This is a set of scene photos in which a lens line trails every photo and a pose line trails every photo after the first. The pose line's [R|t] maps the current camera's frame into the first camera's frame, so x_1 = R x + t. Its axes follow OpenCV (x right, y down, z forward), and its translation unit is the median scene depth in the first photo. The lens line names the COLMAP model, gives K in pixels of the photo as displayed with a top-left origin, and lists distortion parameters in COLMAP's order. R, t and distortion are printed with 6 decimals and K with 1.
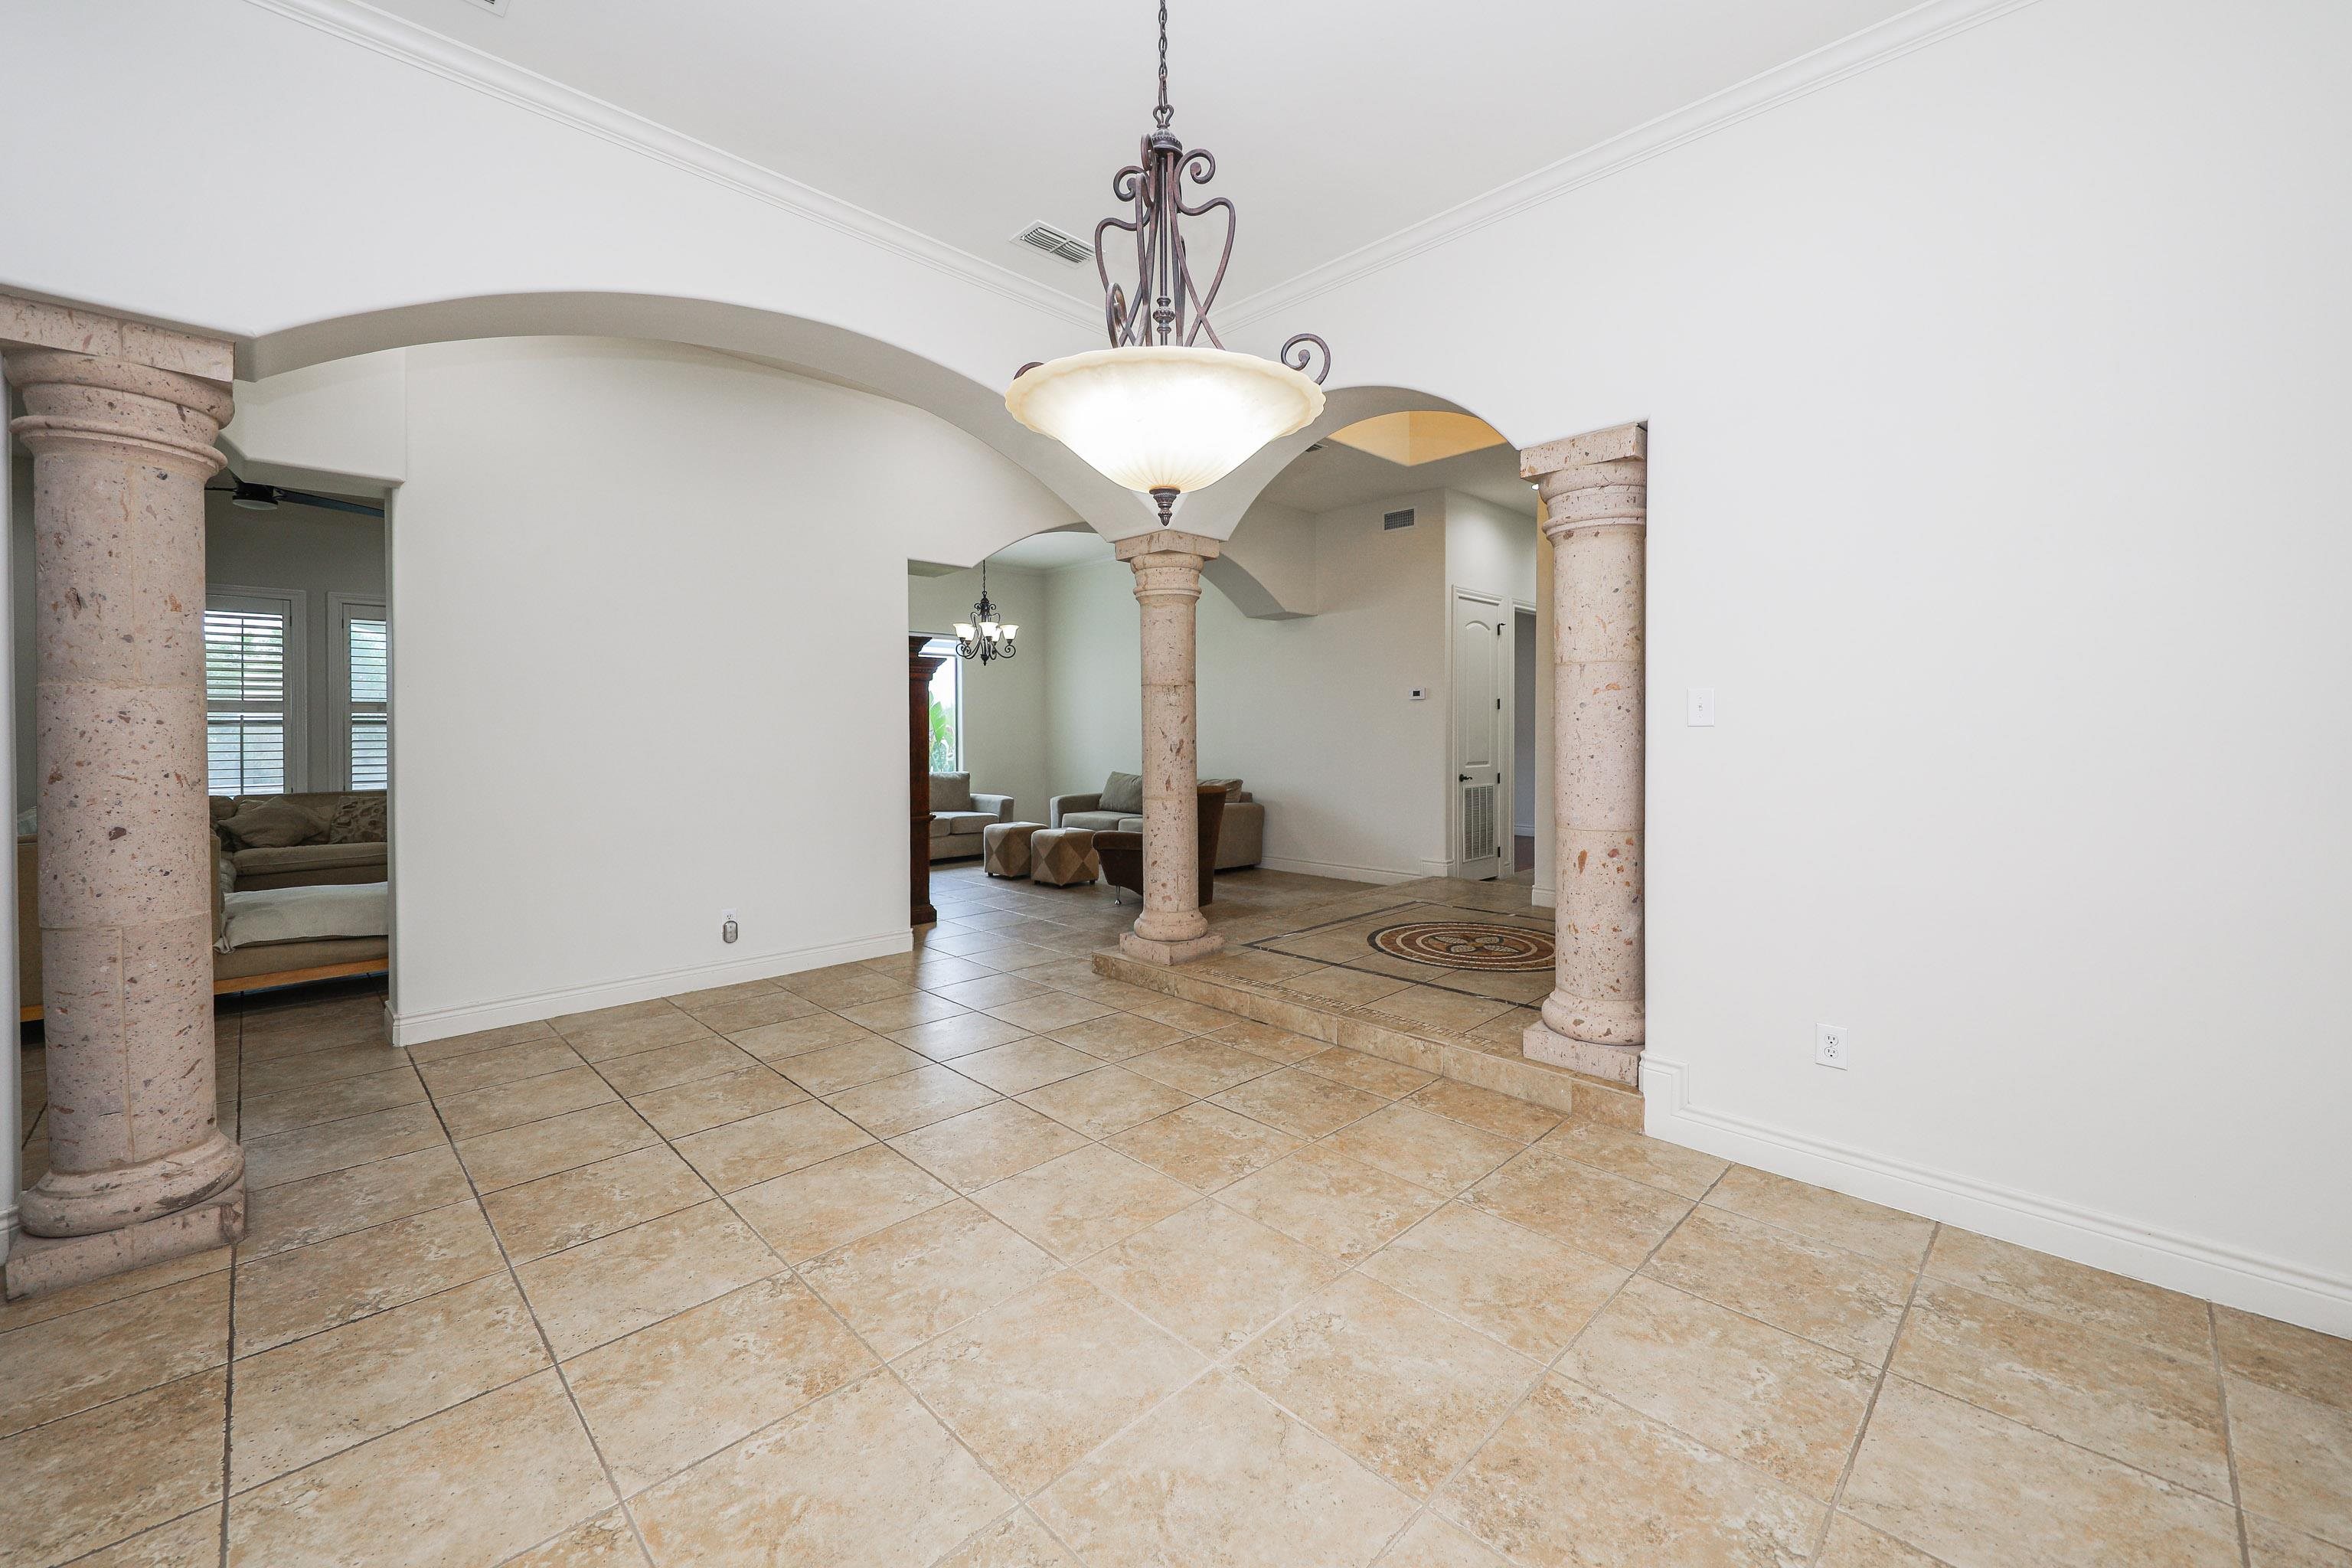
lens RADIAL K [[919.3, 0, 1201.9], [0, 919.3, 730.8], [0, 0, 1]] dist [0.005743, -0.002460]
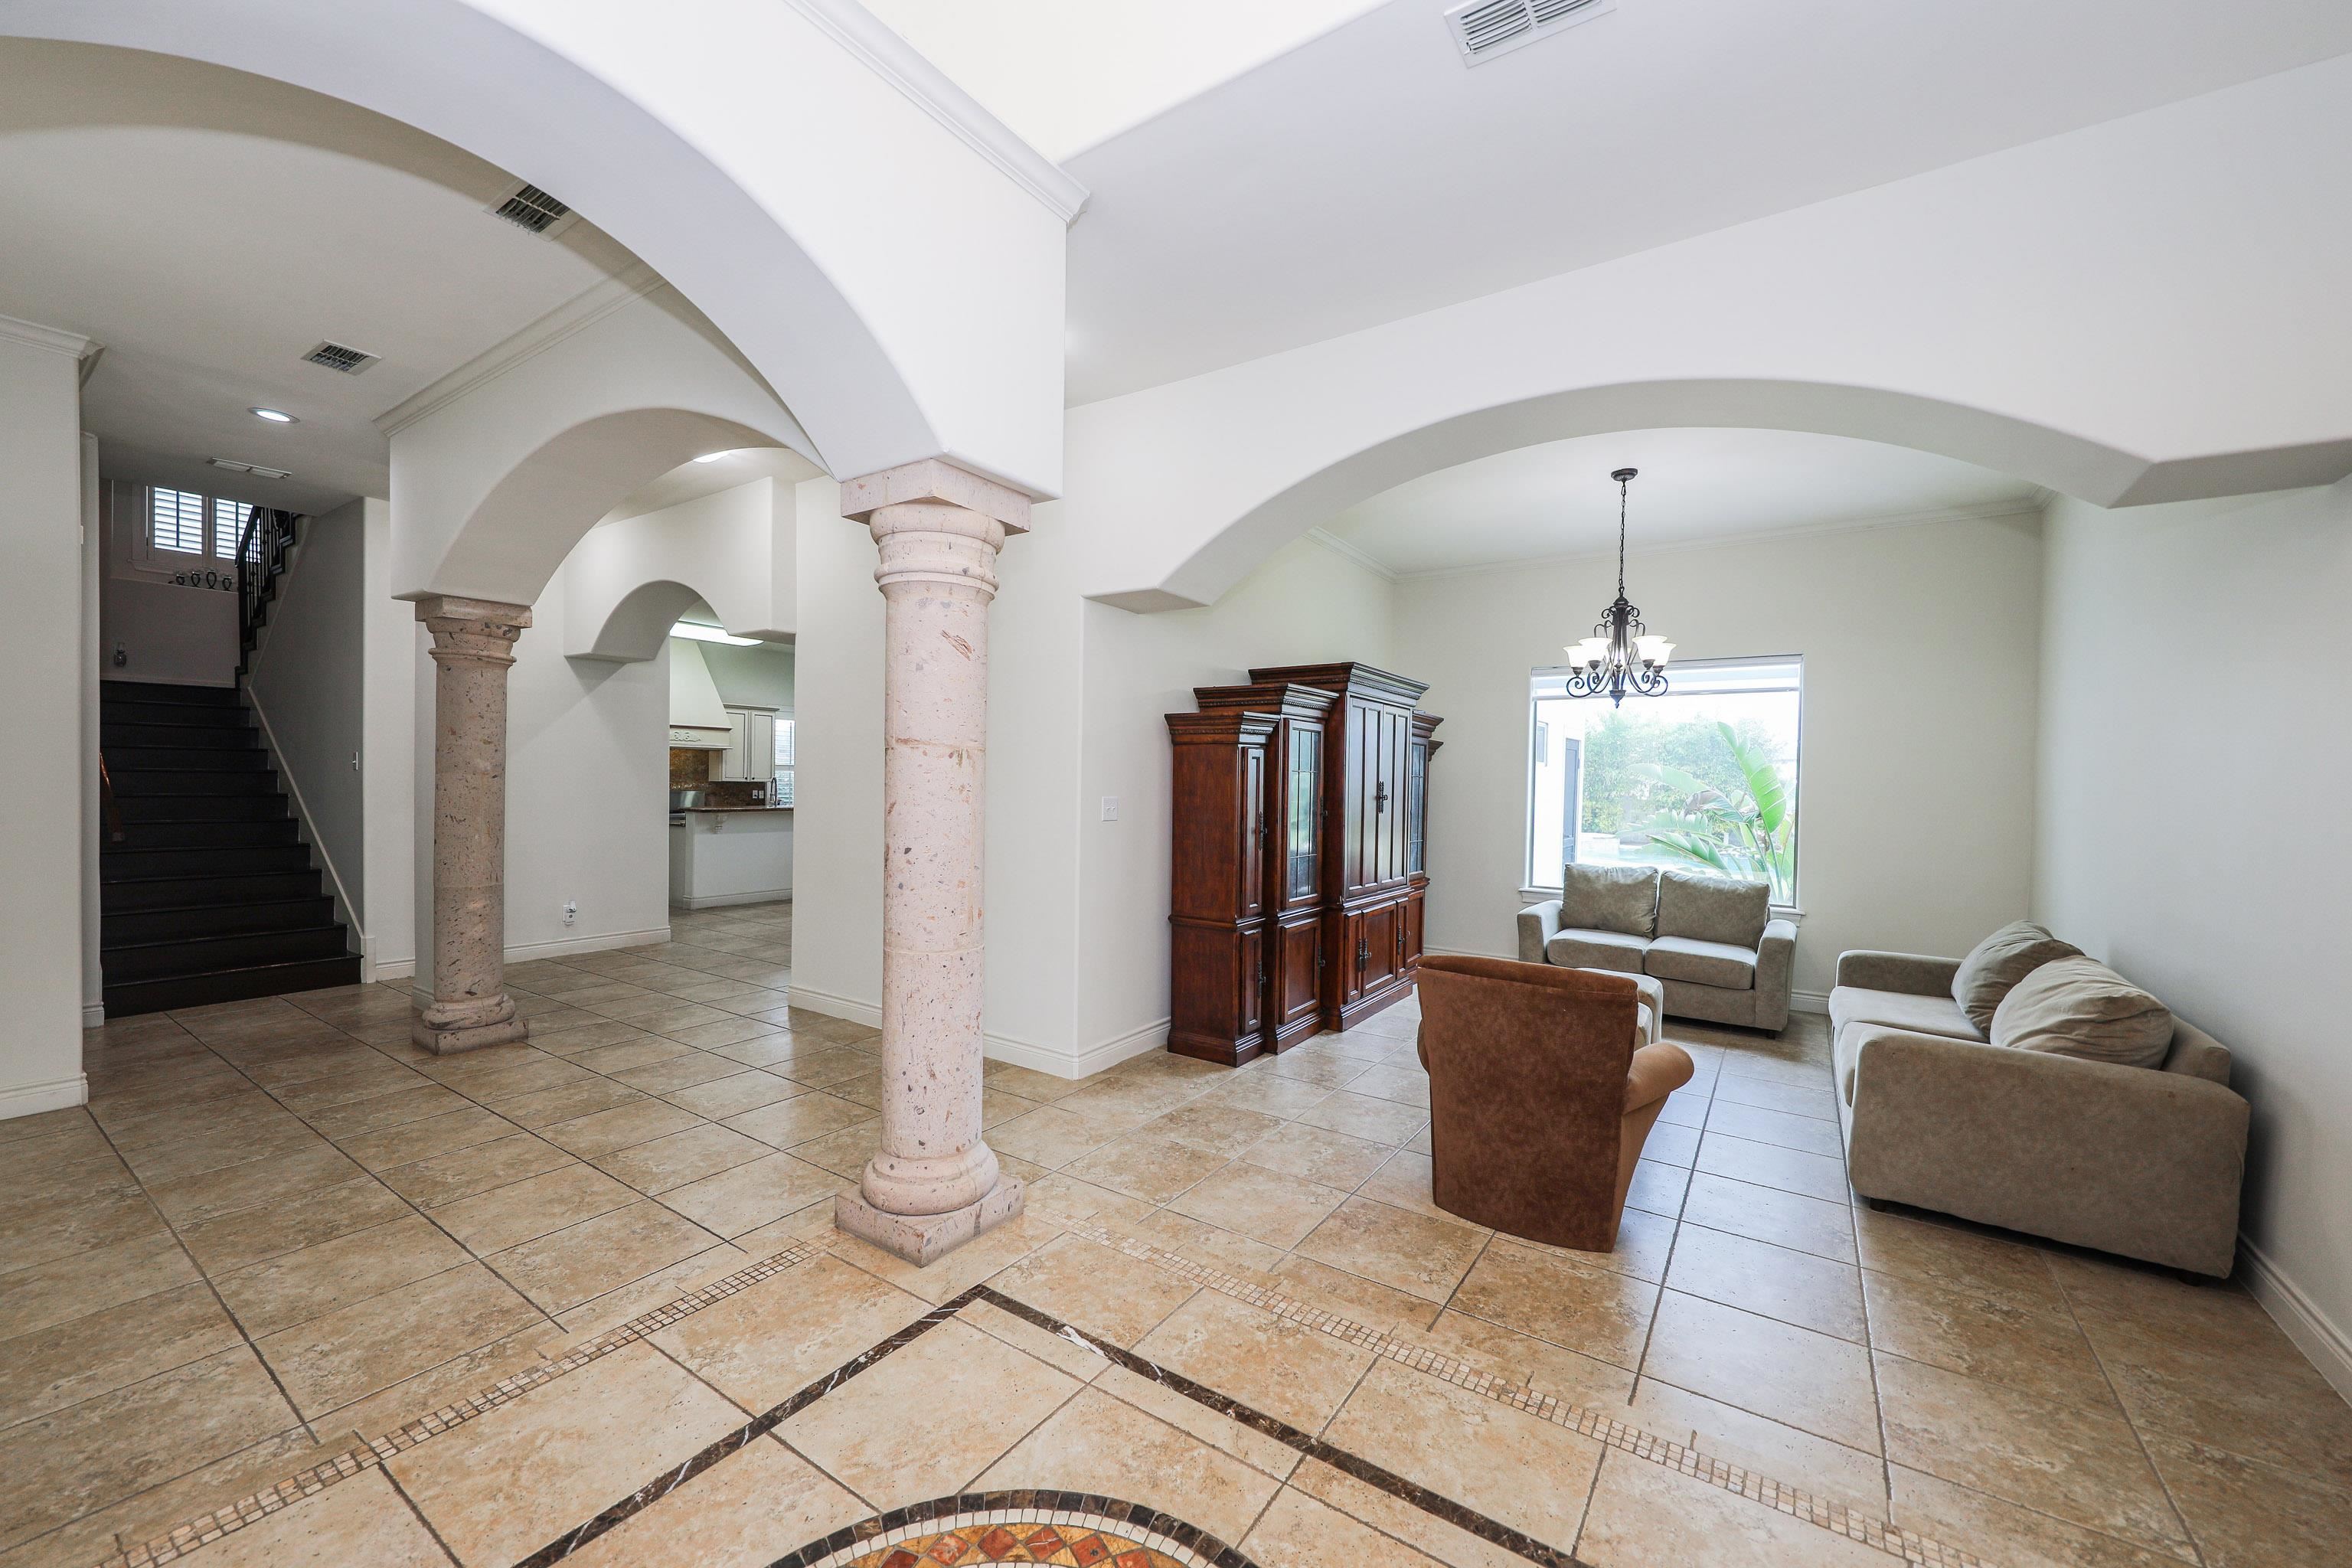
lens RADIAL K [[919.3, 0, 1186.5], [0, 919.3, 786.3], [0, 0, 1]] dist [0.005743, -0.002460]
pose [[0.173826, 0.017267, -0.984625, 1.106481], [-0.022668, 0.999652, 0.013528, -0.077406], [0.984515, 0.019968, 0.174157, 2.124464]]
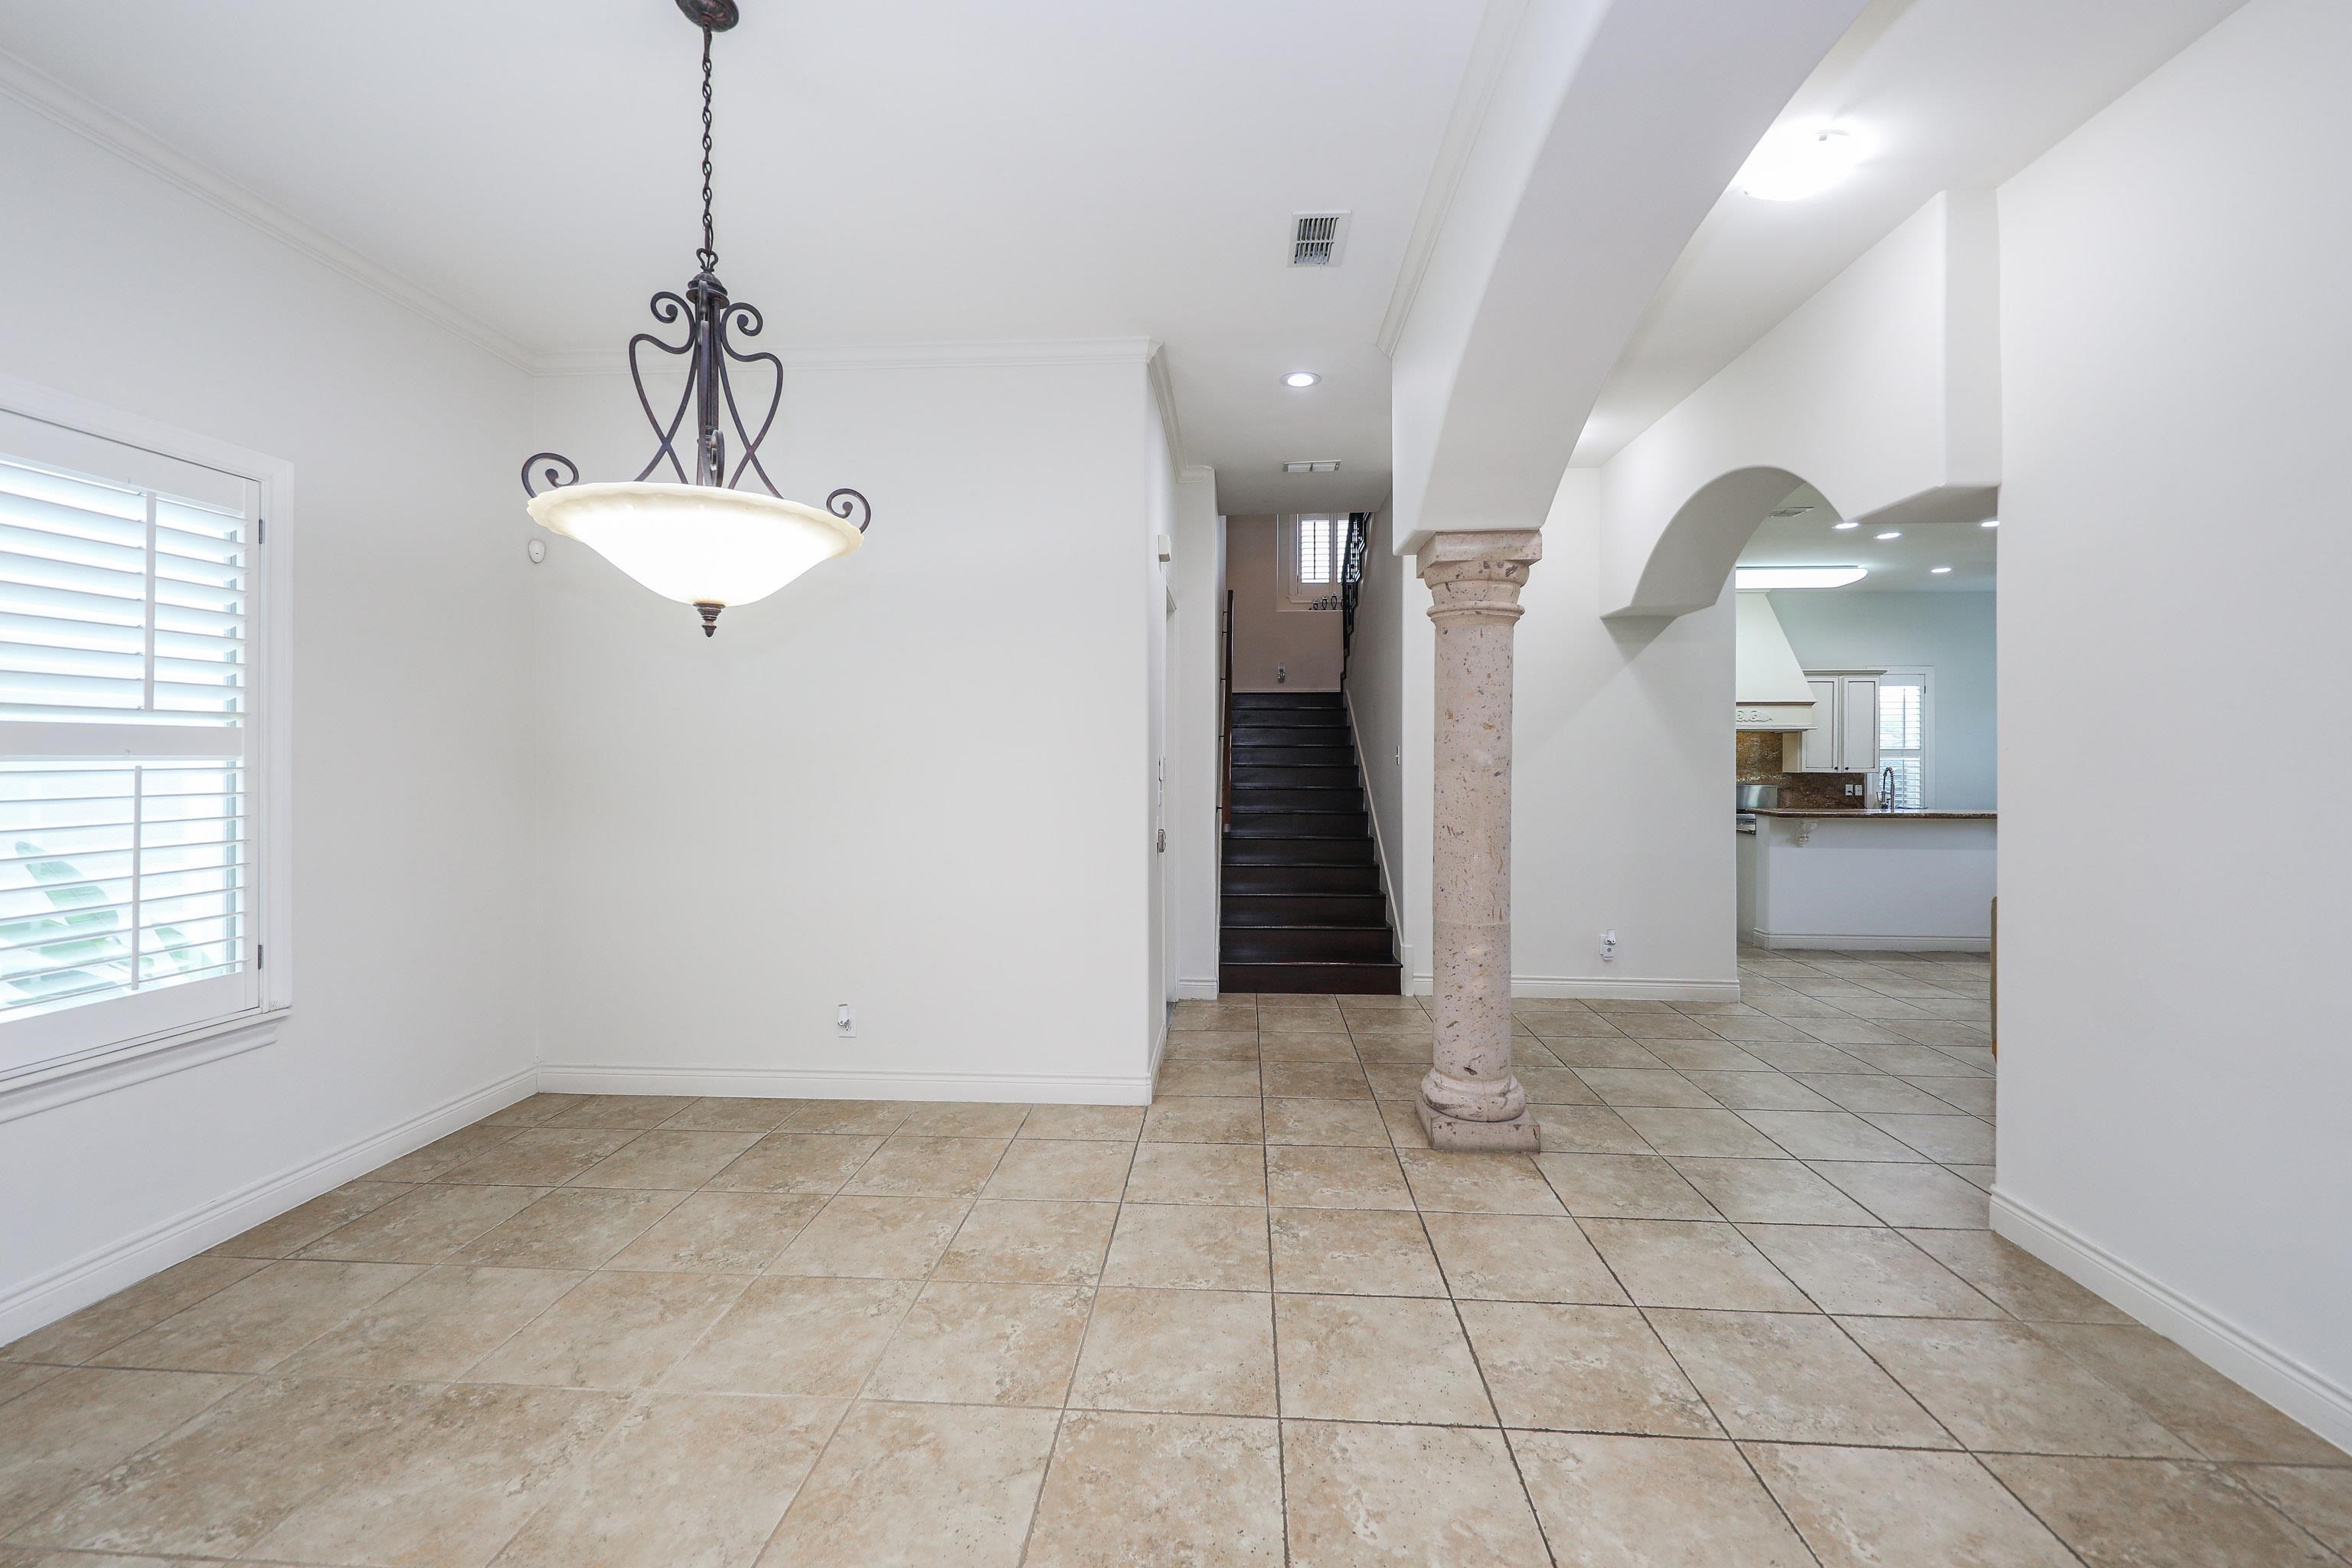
lens RADIAL K [[919.3, 0, 1180.4], [0, 919.3, 762.9], [0, 0, 1]] dist [0.005743, -0.002460]
pose [[-0.764299, 0.009423, -0.644793, 0.188234], [-0.000400, 0.999886, 0.015087, -0.076767], [0.644862, 0.011789, -0.764208, 1.775434]]
